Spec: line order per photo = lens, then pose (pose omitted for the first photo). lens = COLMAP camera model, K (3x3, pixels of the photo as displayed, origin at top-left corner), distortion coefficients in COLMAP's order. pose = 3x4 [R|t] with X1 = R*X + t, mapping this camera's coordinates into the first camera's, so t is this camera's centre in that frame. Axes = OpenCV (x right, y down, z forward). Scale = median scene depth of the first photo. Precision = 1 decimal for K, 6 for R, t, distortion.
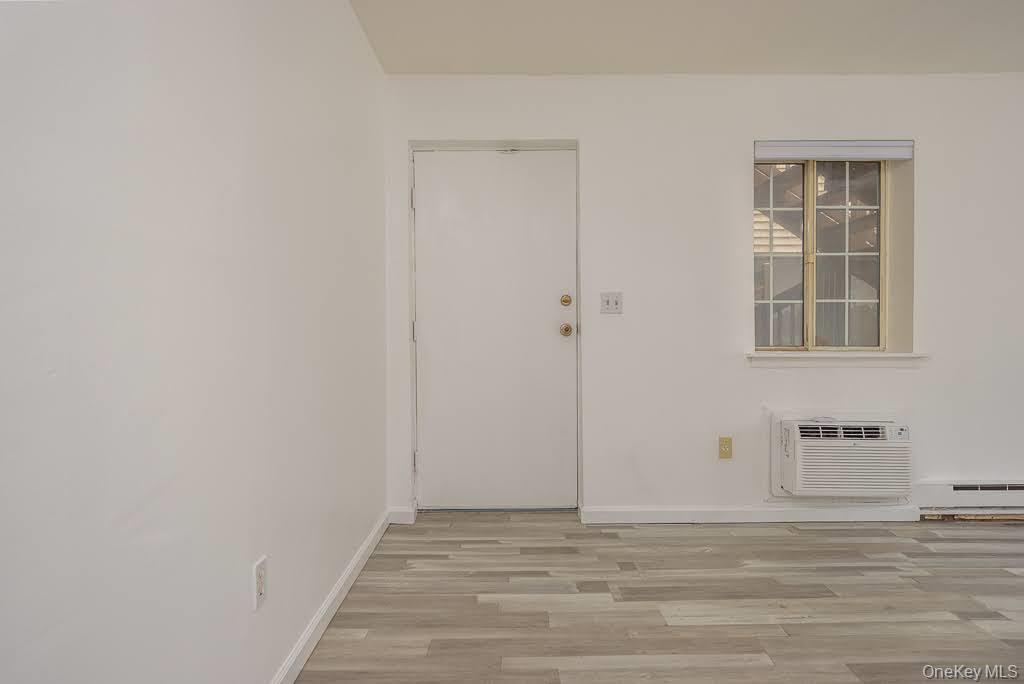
lens RADIAL K [[562.3, 0, 514.3], [0, 562.3, 345.1], [0, 0, 1]] dist [0.006440, -0.000766]
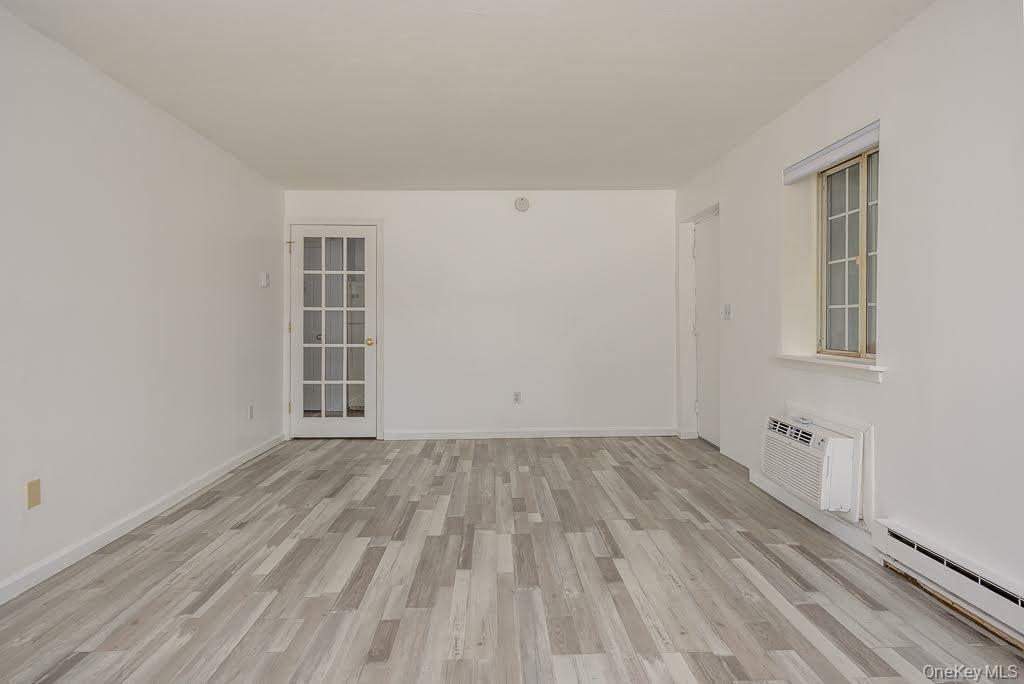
lens RADIAL K [[562.3, 0, 514.5], [0, 562.3, 334.0], [0, 0, 1]] dist [0.006440, -0.000766]
pose [[0.018418, 0.023278, -0.999559, 1.875717], [-0.021204, 0.999513, 0.022887, -0.050132], [0.999606, 0.020773, 0.018903, 0.514624]]
